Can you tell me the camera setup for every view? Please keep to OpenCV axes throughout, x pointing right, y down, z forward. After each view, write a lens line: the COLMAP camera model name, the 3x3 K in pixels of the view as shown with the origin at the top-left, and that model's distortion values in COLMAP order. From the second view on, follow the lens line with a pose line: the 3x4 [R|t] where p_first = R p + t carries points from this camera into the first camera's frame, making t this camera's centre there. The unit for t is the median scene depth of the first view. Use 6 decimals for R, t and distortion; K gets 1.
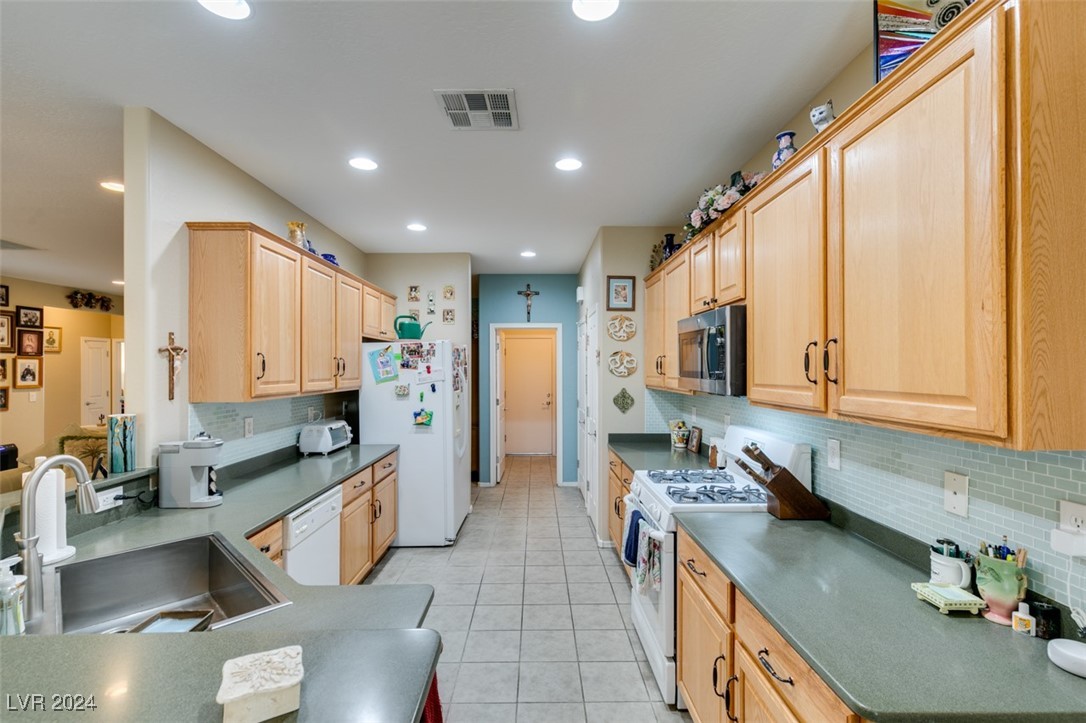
lens RADIAL K [[487.6, 0, 539.8], [0, 487.6, 367.9], [0, 0, 1]] dist [0.003806, -0.000255]
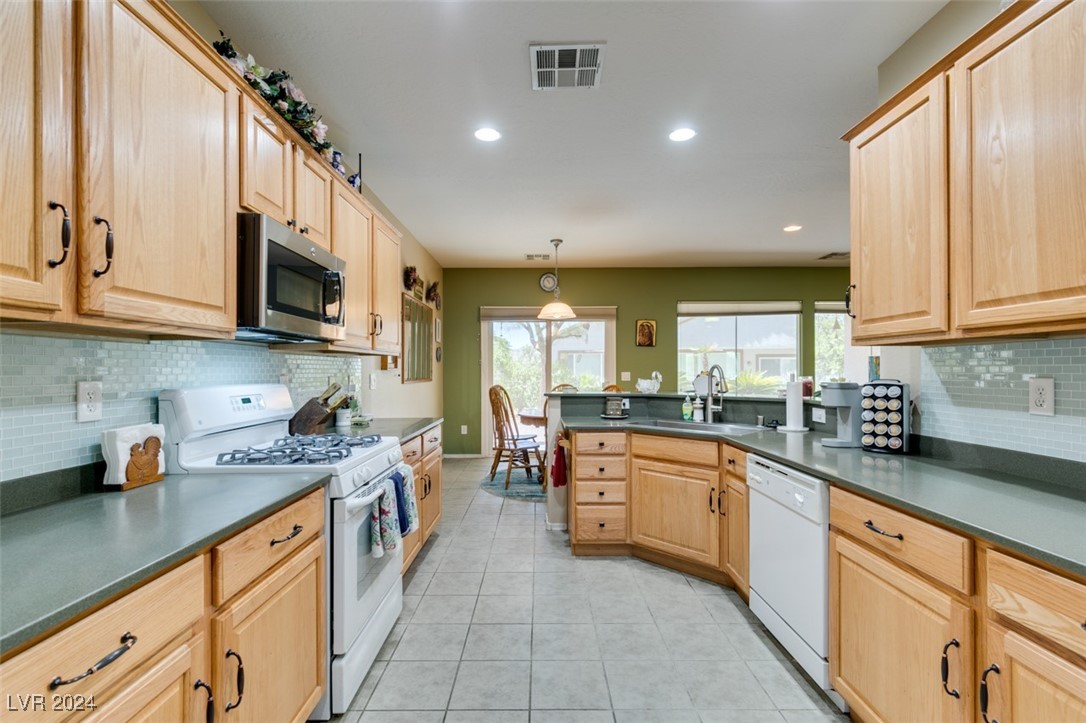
lens RADIAL K [[488.5, 0, 542.6], [0, 488.5, 367.7], [0, 0, 1]] dist [0.007083, -0.000717]
pose [[-0.999993, 0.003725, 0.000410, -0.038585], [0.003723, 0.999977, -0.005650, 0.067364], [-0.000431, -0.005648, -0.999984, 1.133767]]
